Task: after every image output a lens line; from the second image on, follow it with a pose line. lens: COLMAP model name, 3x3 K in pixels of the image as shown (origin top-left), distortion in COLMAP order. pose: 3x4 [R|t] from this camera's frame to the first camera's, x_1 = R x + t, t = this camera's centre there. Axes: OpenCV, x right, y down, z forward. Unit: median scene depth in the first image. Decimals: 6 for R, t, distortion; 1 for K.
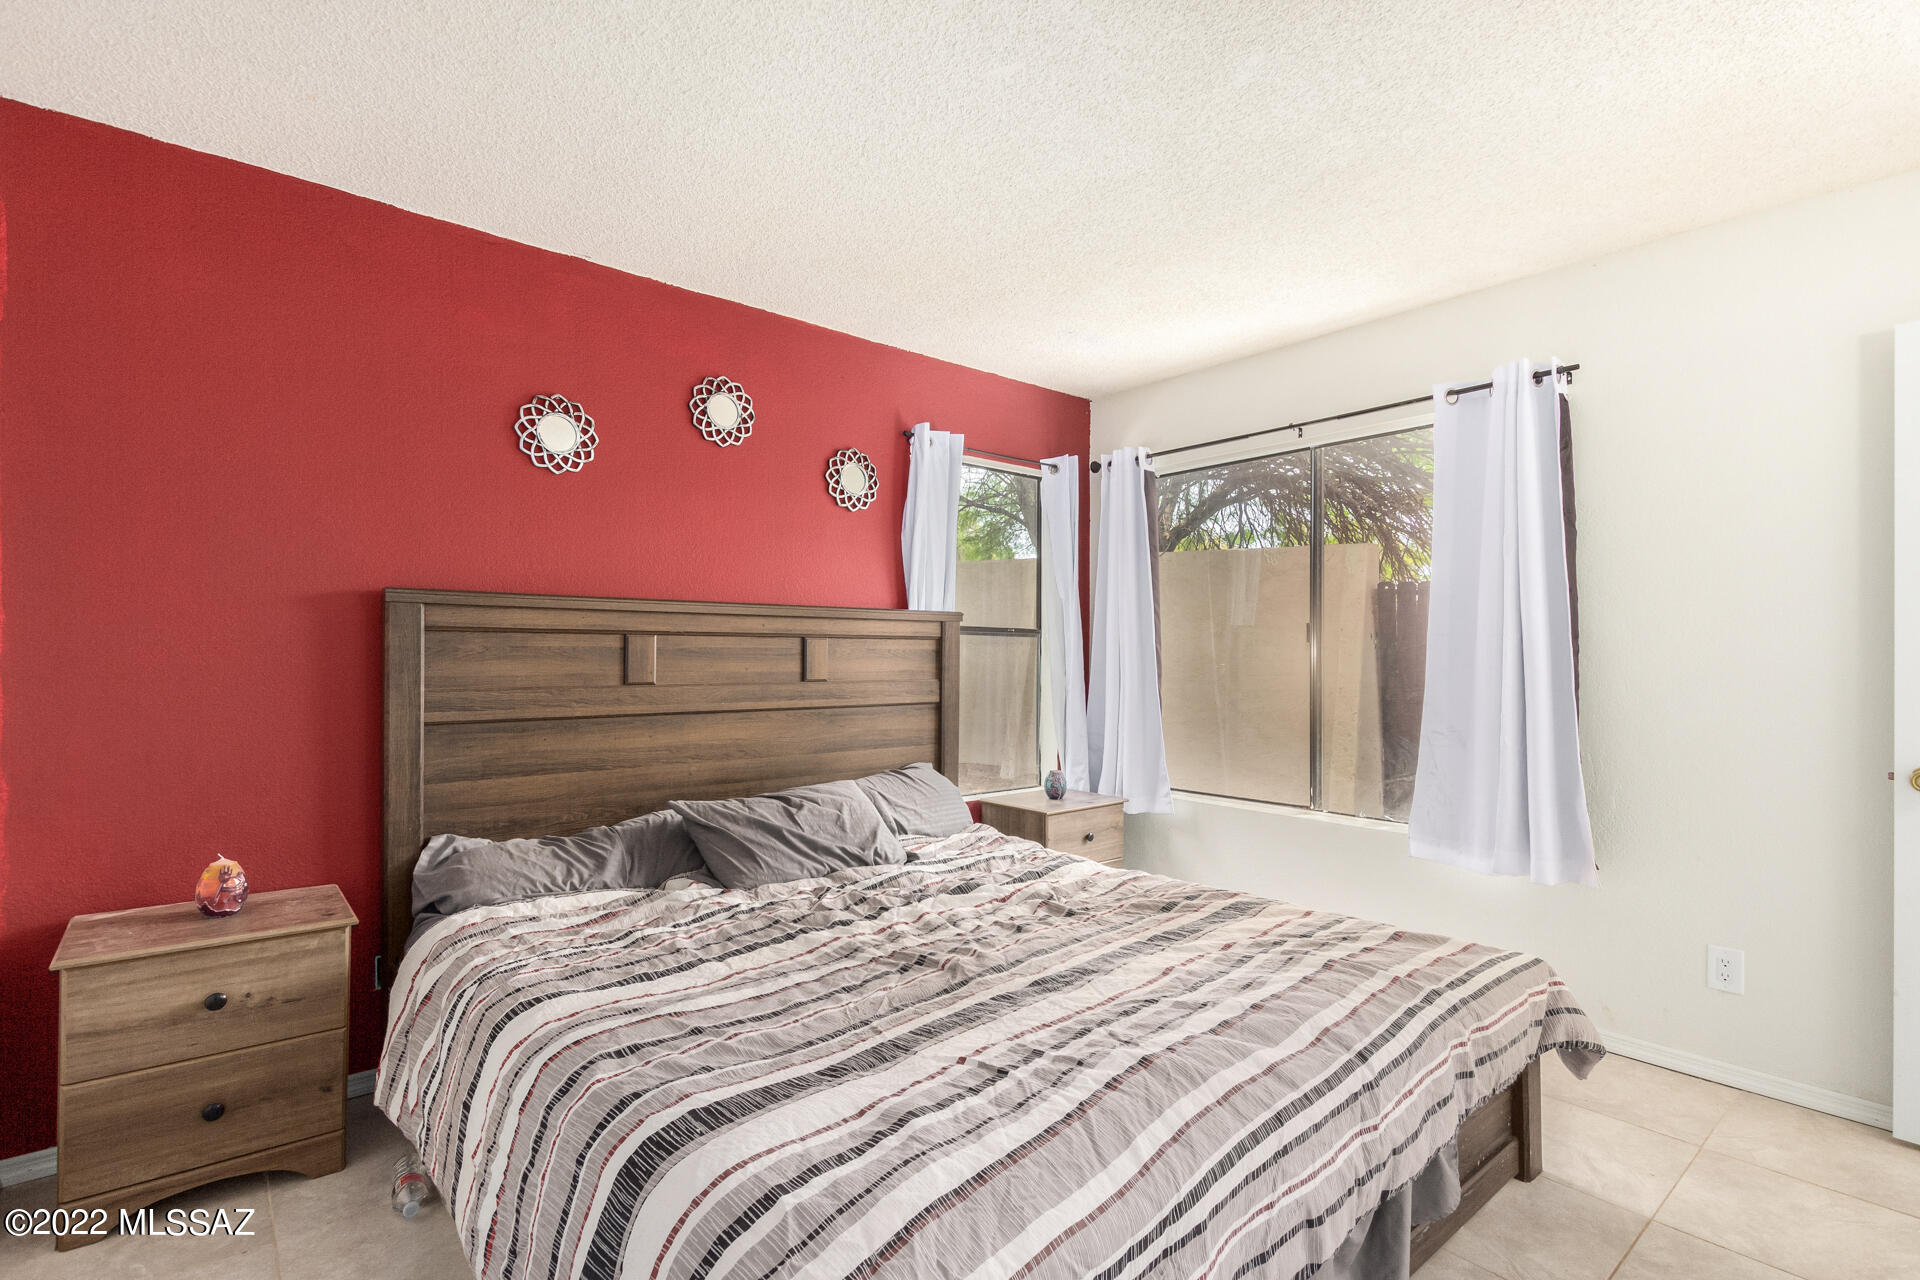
lens RADIAL K [[904.4, 0, 965.3], [0, 904.4, 655.4], [0, 0, 1]] dist [0.004213, 0.000194]
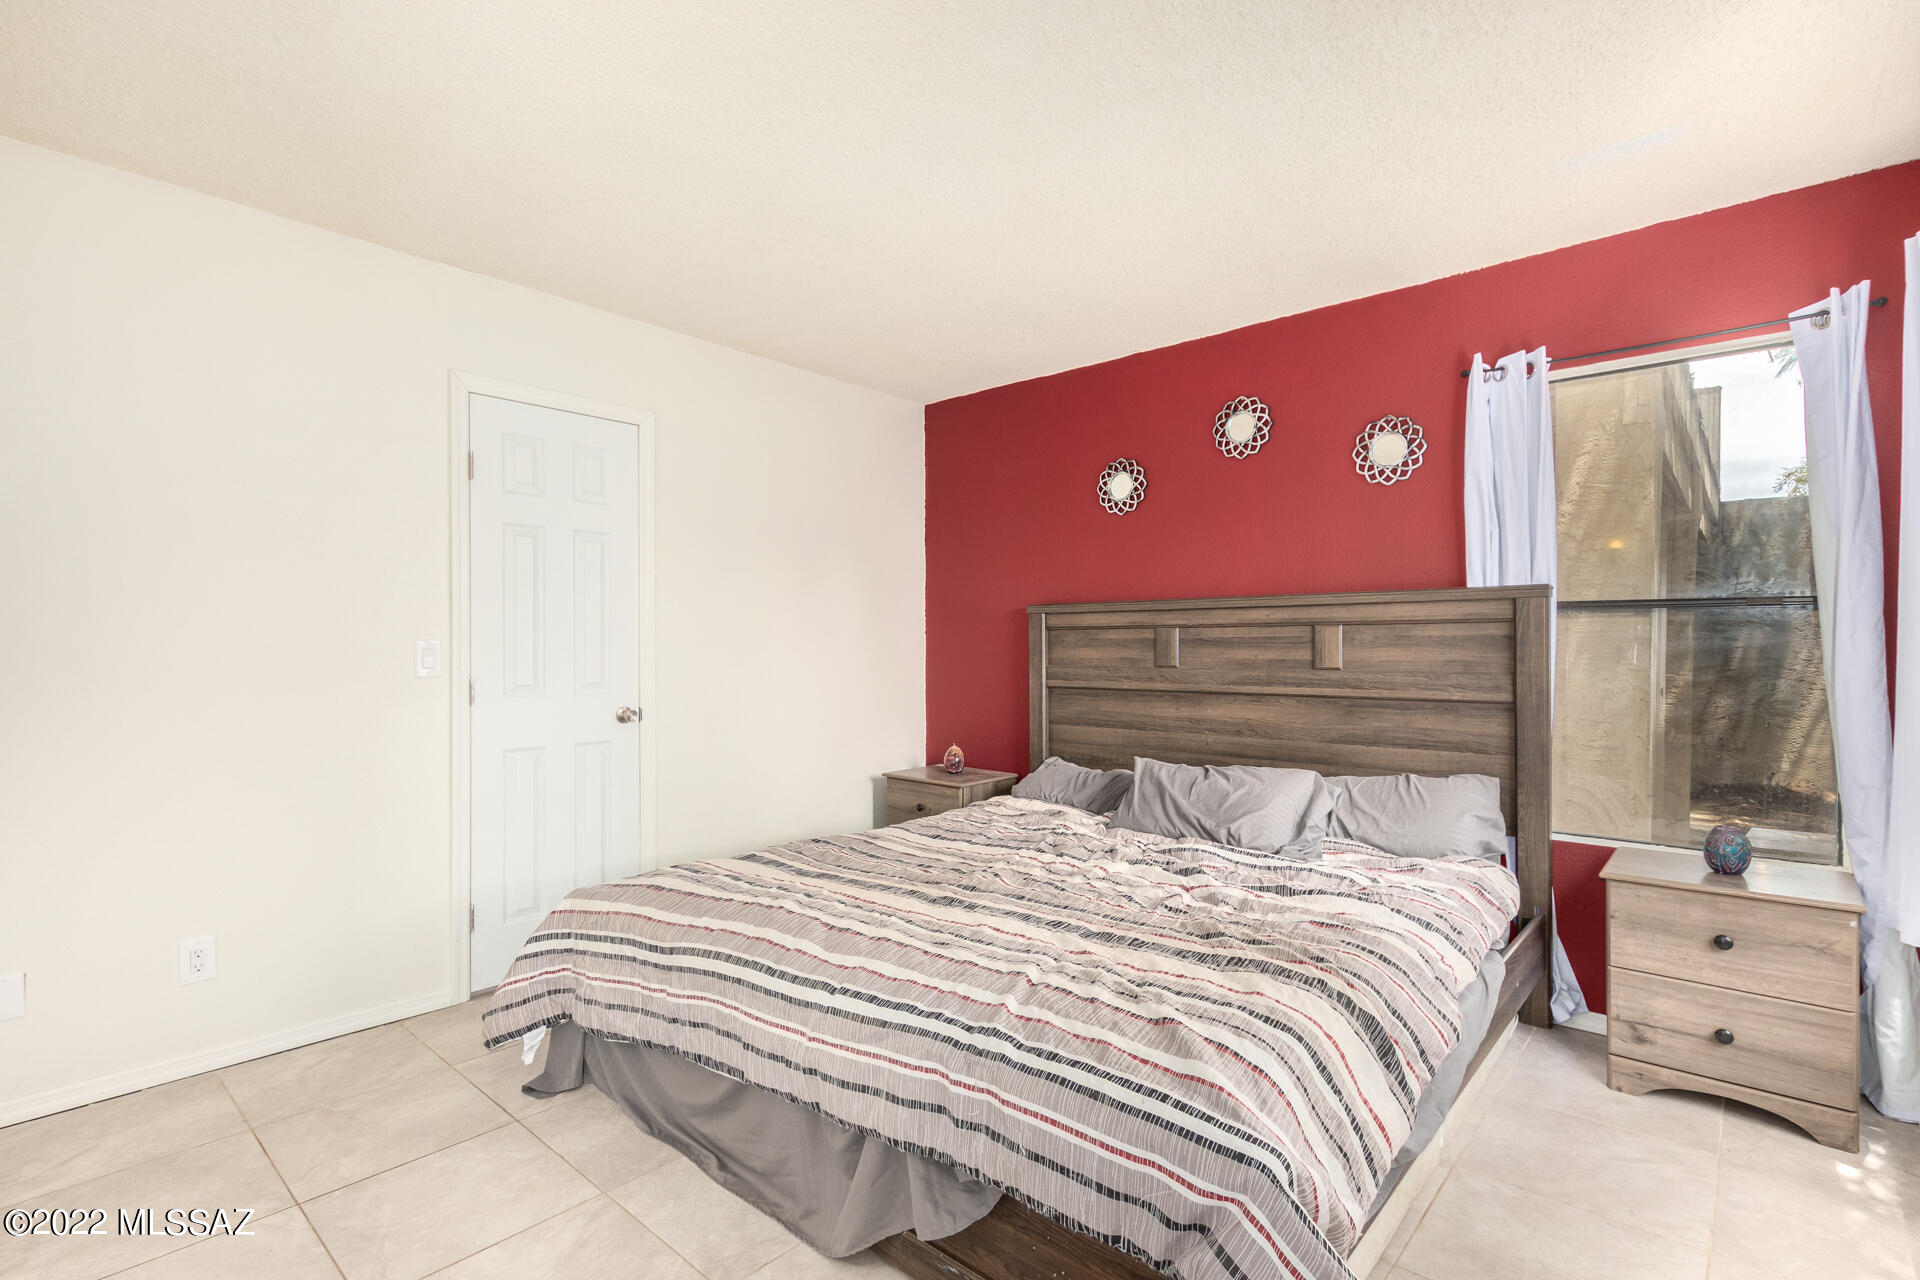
lens RADIAL K [[900.6, 0, 959.8], [0, 900.6, 646.5], [0, 0, 1]] dist [0.005371, -0.000465]
pose [[0.141059, -0.000923, -0.990001, 0.811728], [0.004577, 0.999989, -0.000280, 0.002004], [0.989991, -0.004492, 0.141062, 0.503289]]
